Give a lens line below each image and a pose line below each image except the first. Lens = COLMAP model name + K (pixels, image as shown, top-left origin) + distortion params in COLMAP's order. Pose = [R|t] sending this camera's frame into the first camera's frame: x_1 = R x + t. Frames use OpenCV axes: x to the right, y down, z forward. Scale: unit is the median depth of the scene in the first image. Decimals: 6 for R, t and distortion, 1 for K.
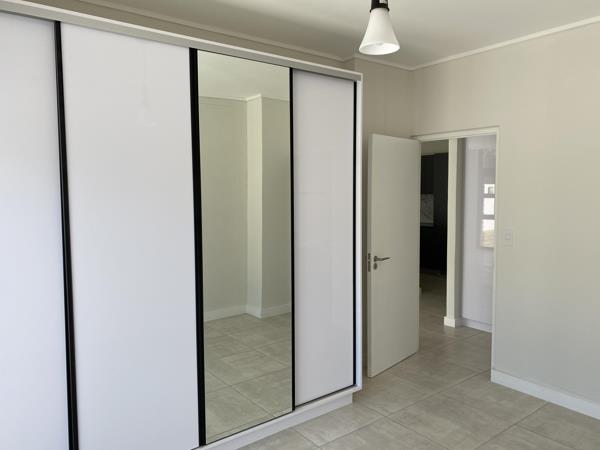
lens RADIAL K [[440.4, 0, 300.0], [0, 440.4, 225.0], [0, 0, 1]] dist [0.002108, 0.003325]
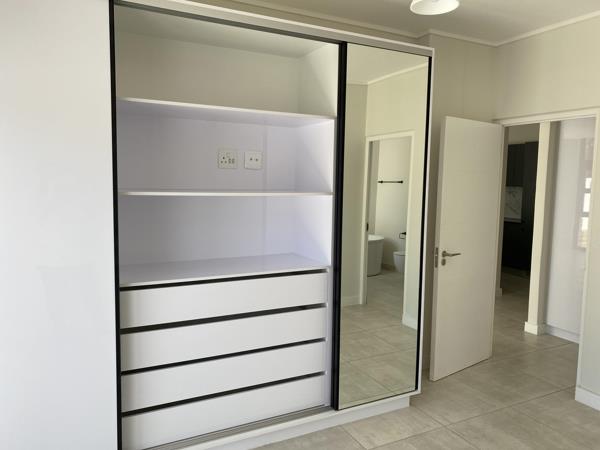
lens RADIAL K [[440.4, 0, 300.0], [0, 440.4, 225.0], [0, 0, 1]] dist [0.002108, 0.003325]
pose [[0.982889, 0.040578, -0.179676, 0.039126], [-0.036574, 0.999004, 0.025545, 0.004106], [0.180534, -0.018536, 0.983394, 0.043984]]
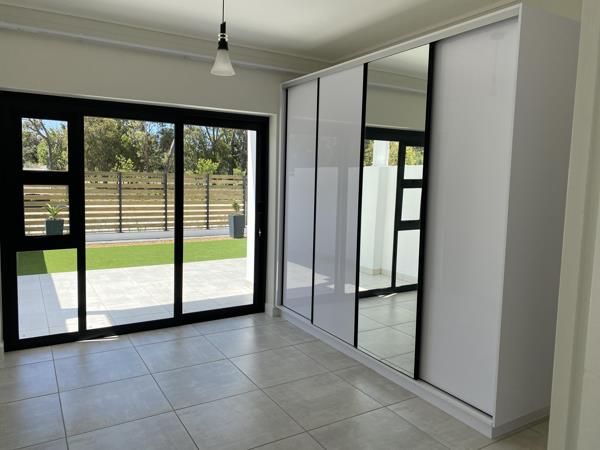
lens RADIAL K [[461.1, 0, 300.0], [0, 461.1, 225.0], [0, 0, 1]] dist [0.002918, 0.002261]
pose [[-0.105111, 0.125867, -0.986463, 0.829700], [-0.085563, 0.987135, 0.135069, -0.049427], [0.990773, 0.098602, -0.092989, 0.634693]]
